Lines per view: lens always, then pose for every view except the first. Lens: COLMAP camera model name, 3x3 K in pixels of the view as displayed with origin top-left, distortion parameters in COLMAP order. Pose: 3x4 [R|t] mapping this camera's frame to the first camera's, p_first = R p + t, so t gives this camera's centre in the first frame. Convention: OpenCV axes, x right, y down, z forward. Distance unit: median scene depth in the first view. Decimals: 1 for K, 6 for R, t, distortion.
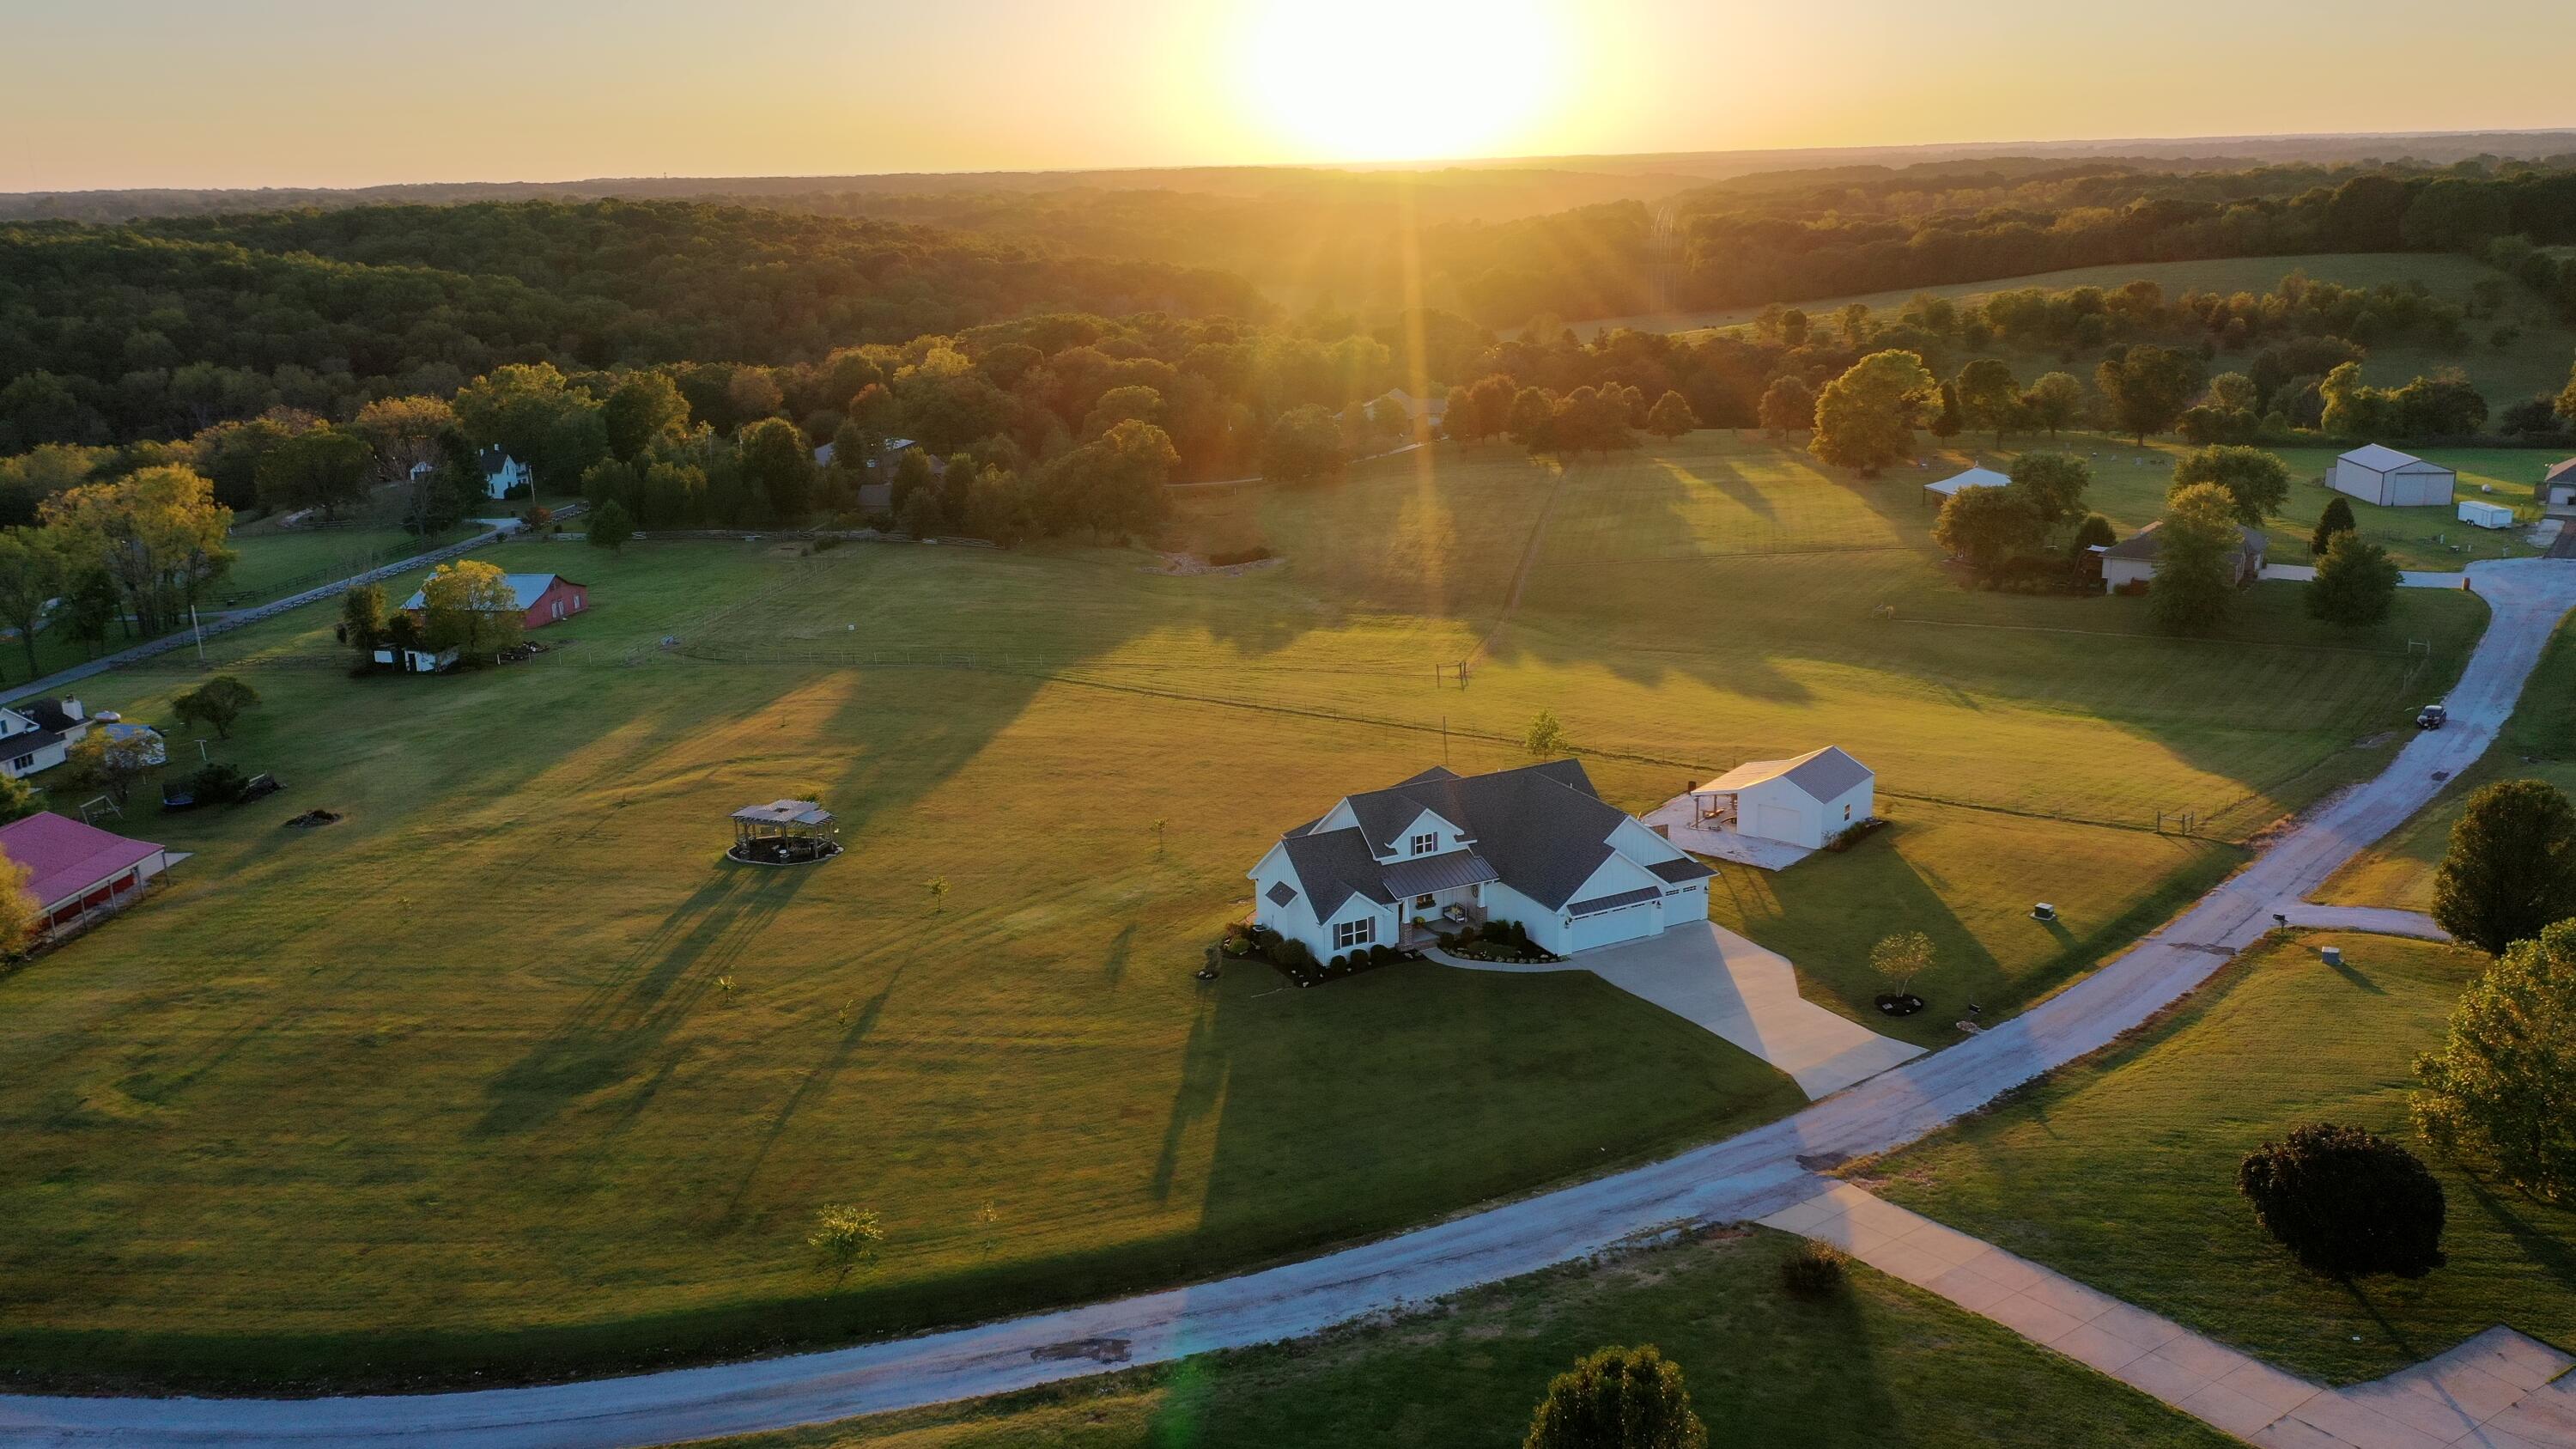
lens RADIAL K [[2030.6, 0, 1285.0], [0, 2030.6, 726.3], [0, 0, 1]] dist [-0.001603, 0.000584]
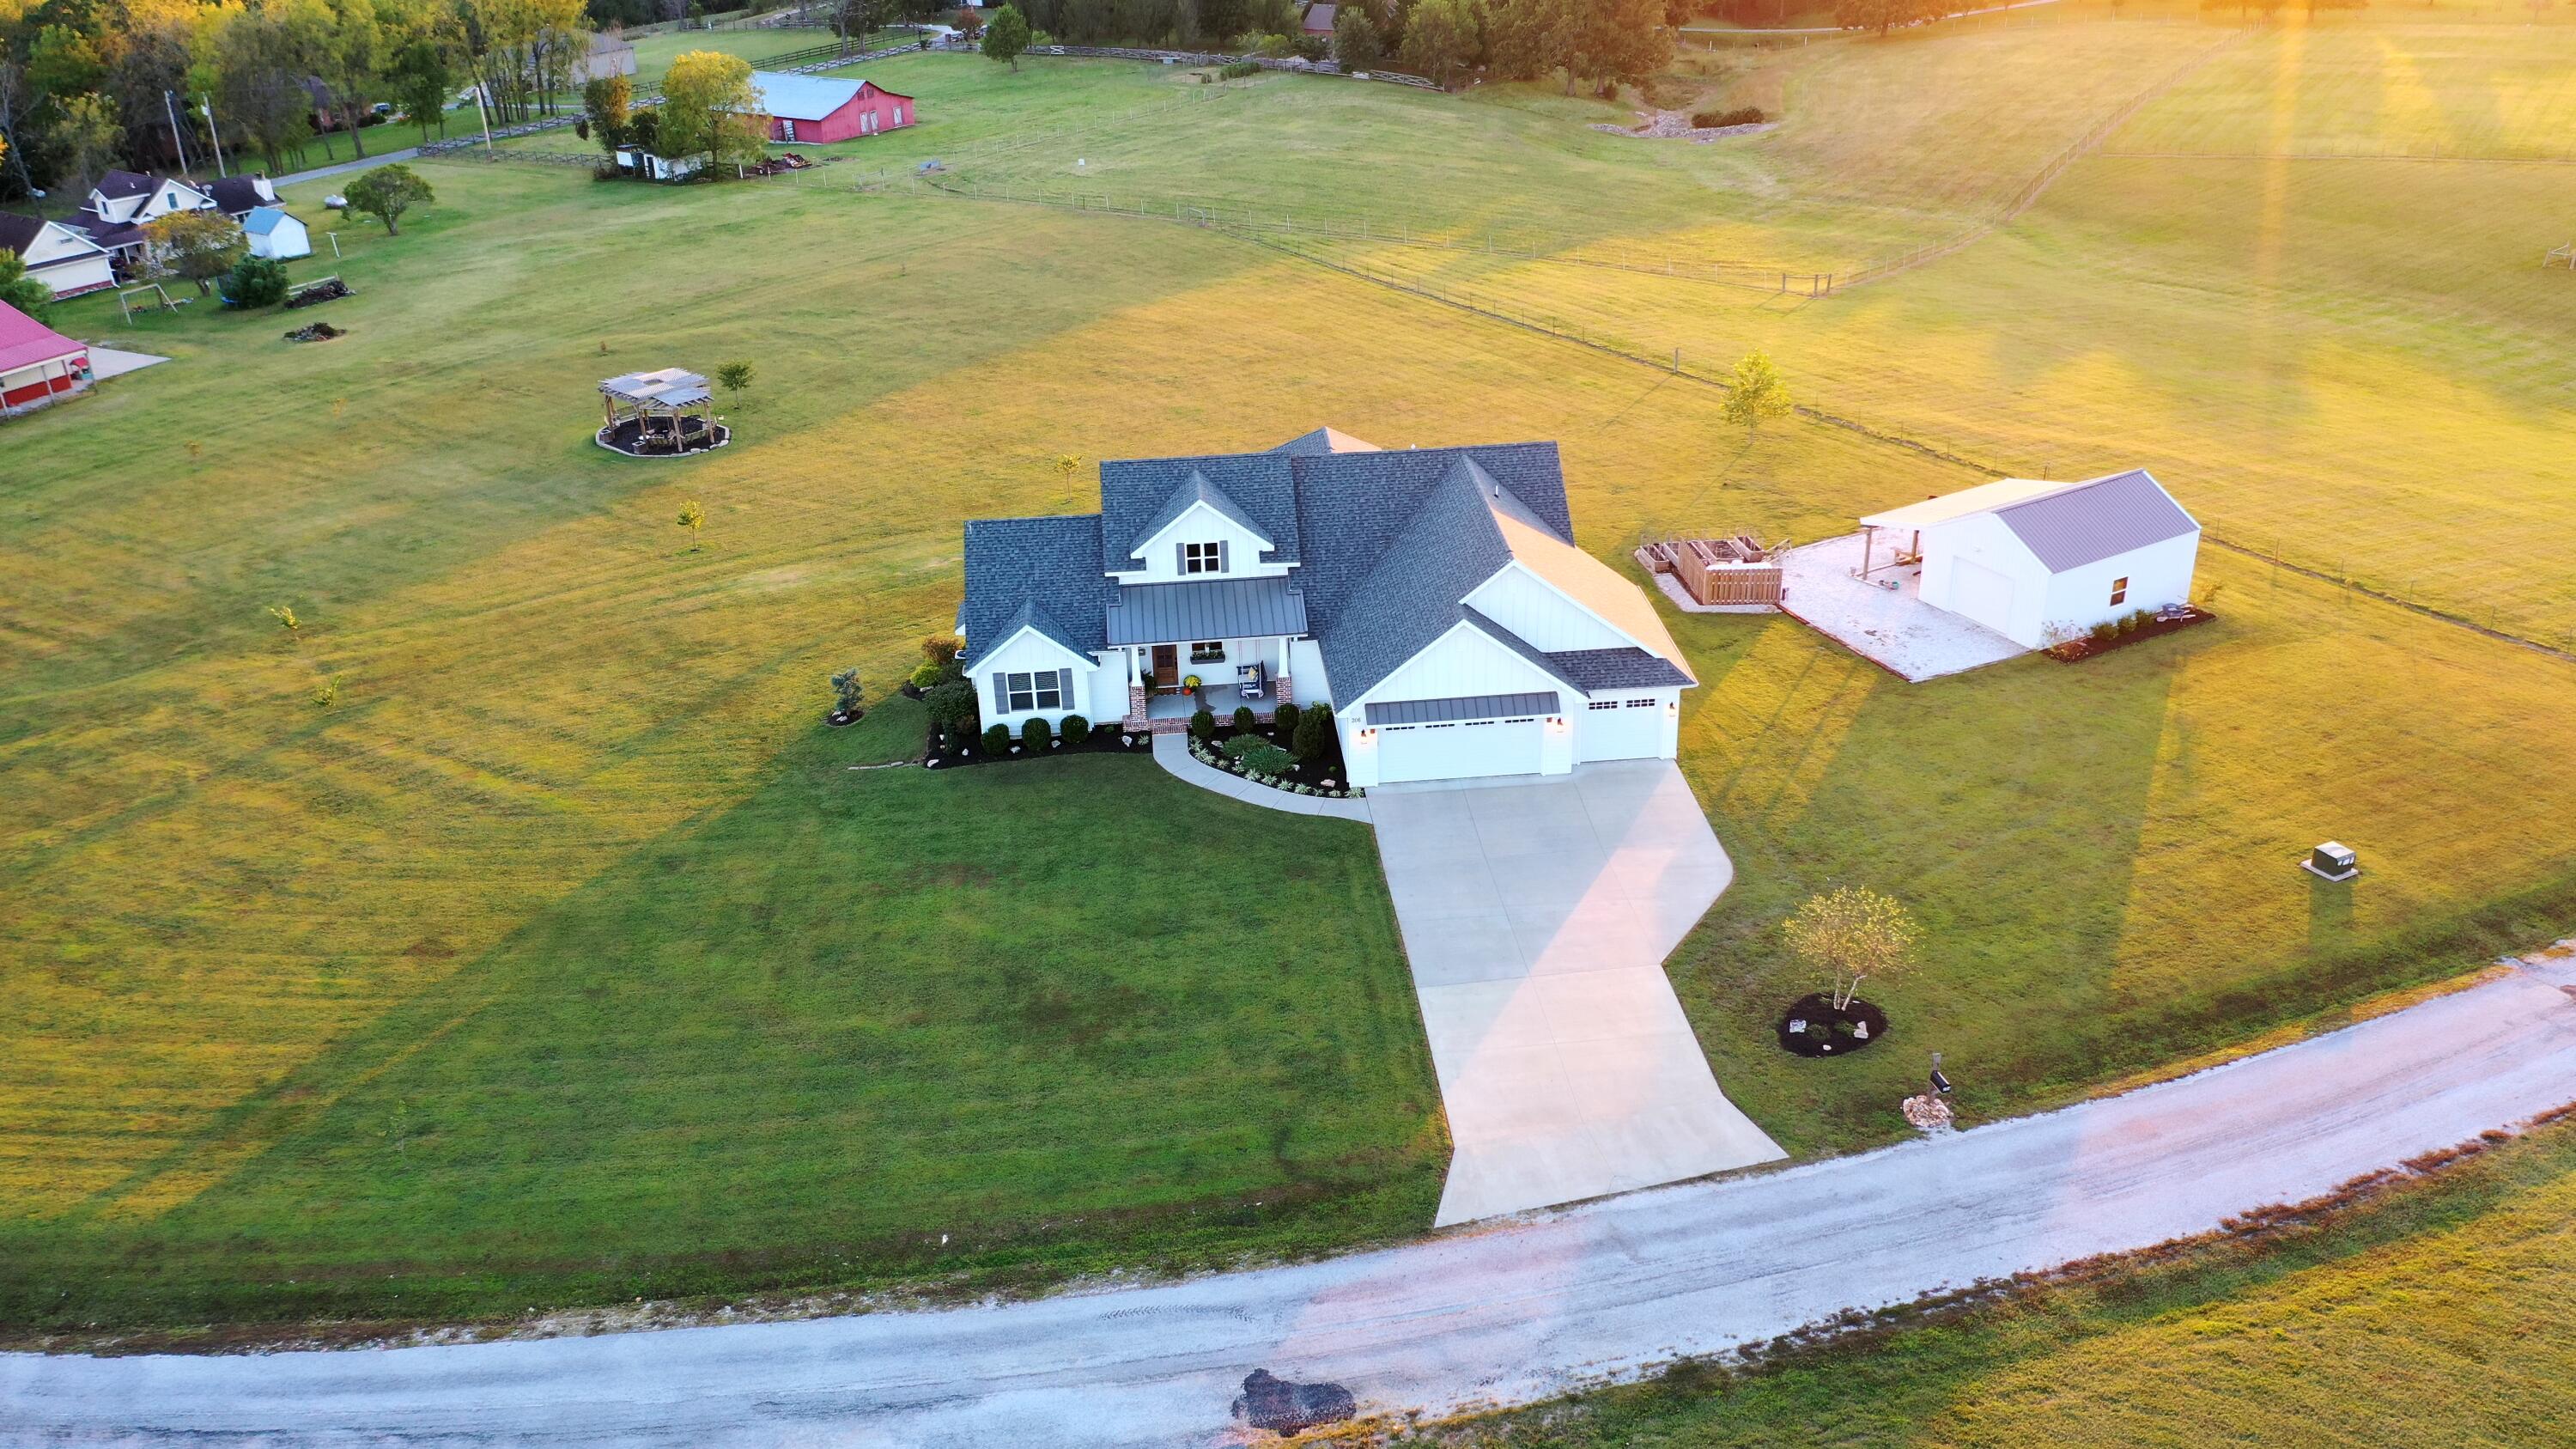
lens RADIAL K [[2030.6, 0, 1284.8], [0, 2030.6, 715.5], [0, 0, 1]] dist [-0.001603, 0.000584]
pose [[0.929151, 0.162908, -0.331871, 0.239993], [-0.094320, 0.972429, 0.213273, -0.021283], [0.357465, -0.166861, 0.918899, 0.369891]]
